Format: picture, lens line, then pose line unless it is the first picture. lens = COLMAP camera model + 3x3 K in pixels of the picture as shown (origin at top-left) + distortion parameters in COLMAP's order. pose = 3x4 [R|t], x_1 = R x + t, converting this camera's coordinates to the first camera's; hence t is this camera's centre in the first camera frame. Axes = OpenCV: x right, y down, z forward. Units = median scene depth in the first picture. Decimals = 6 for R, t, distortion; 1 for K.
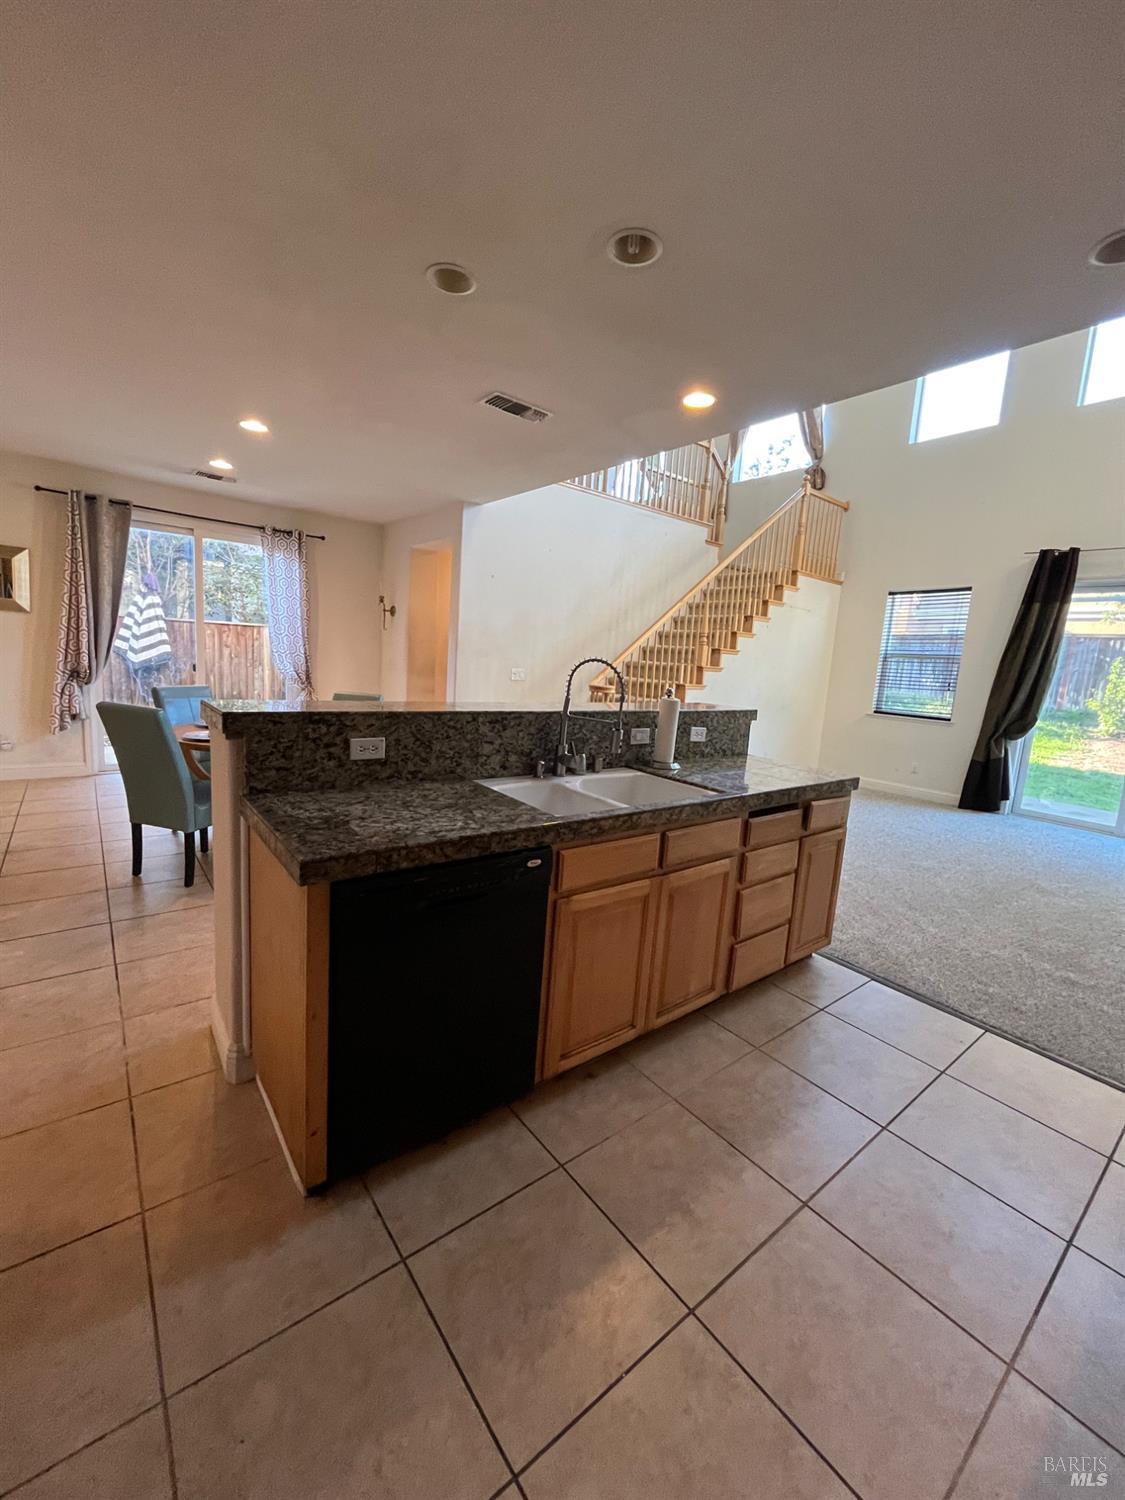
lens RADIAL K [[605.9, 0, 565.3], [0, 605.9, 750.2], [0, 0, 1]] dist [-0.002544, 0.000239]
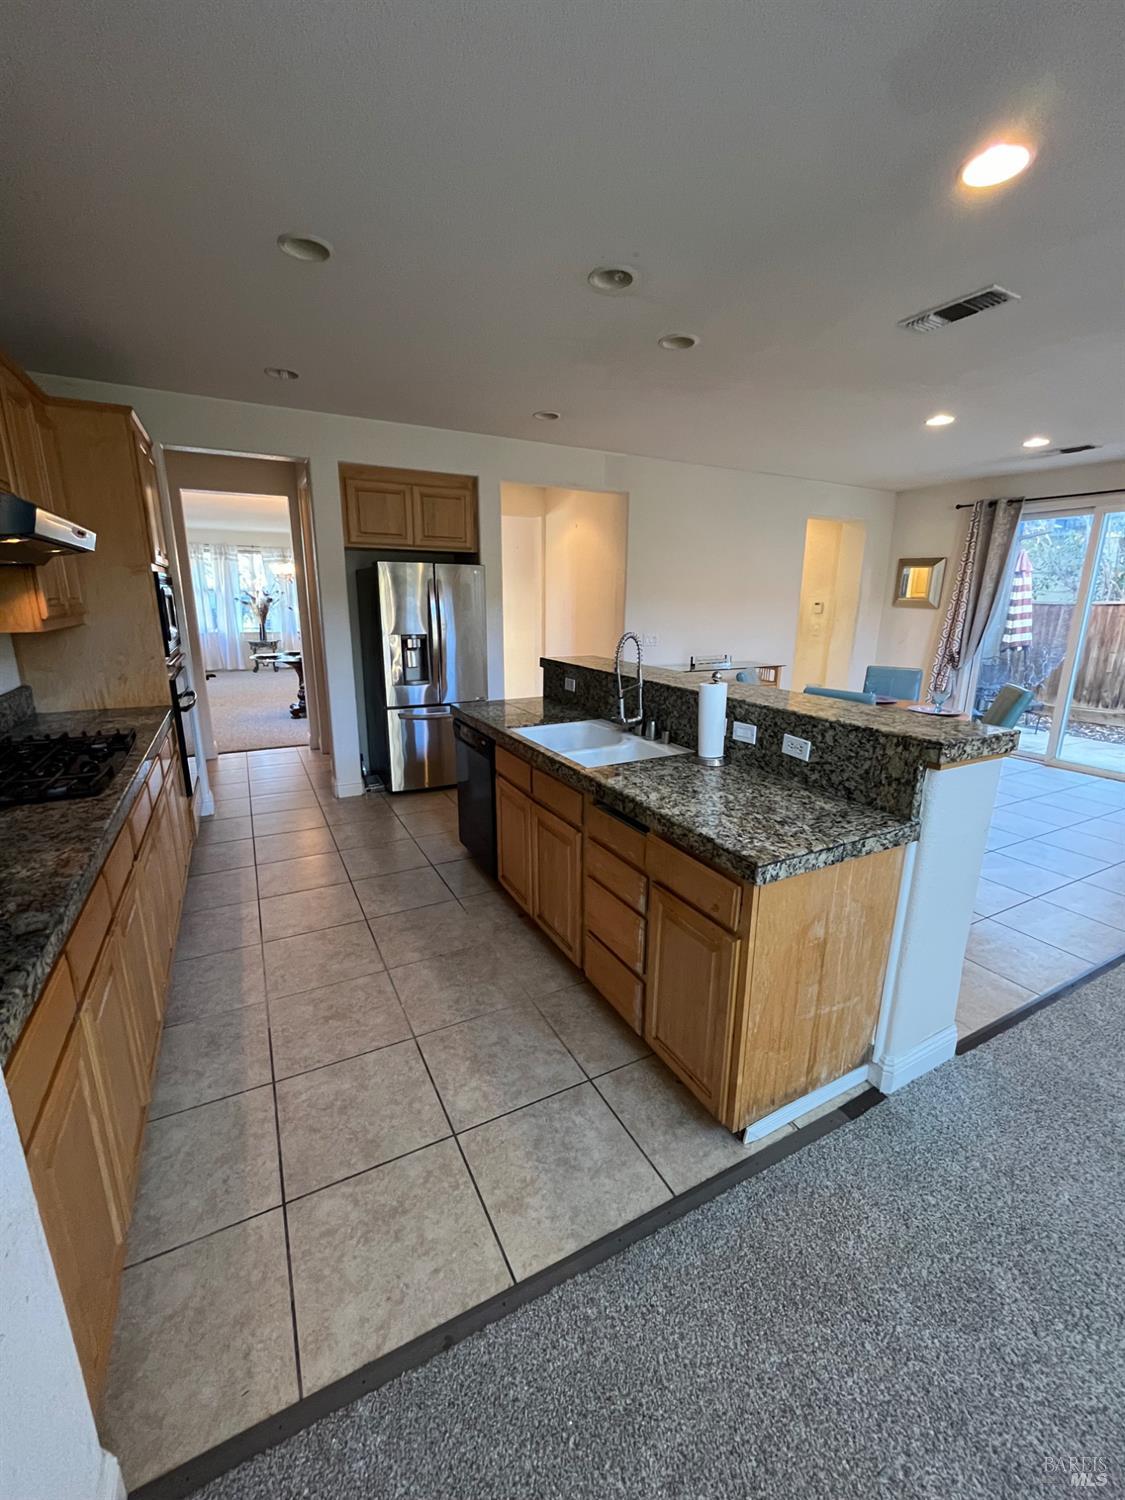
lens RADIAL K [[605.9, 0, 564.9], [0, 605.9, 748.5], [0, 0, 1]] dist [-0.002544, 0.000239]
pose [[-0.183126, 0.174734, -0.967436, 0.538229], [-0.170871, 0.963442, 0.206356, -0.070217], [0.968126, 0.203096, -0.146575, 0.479884]]
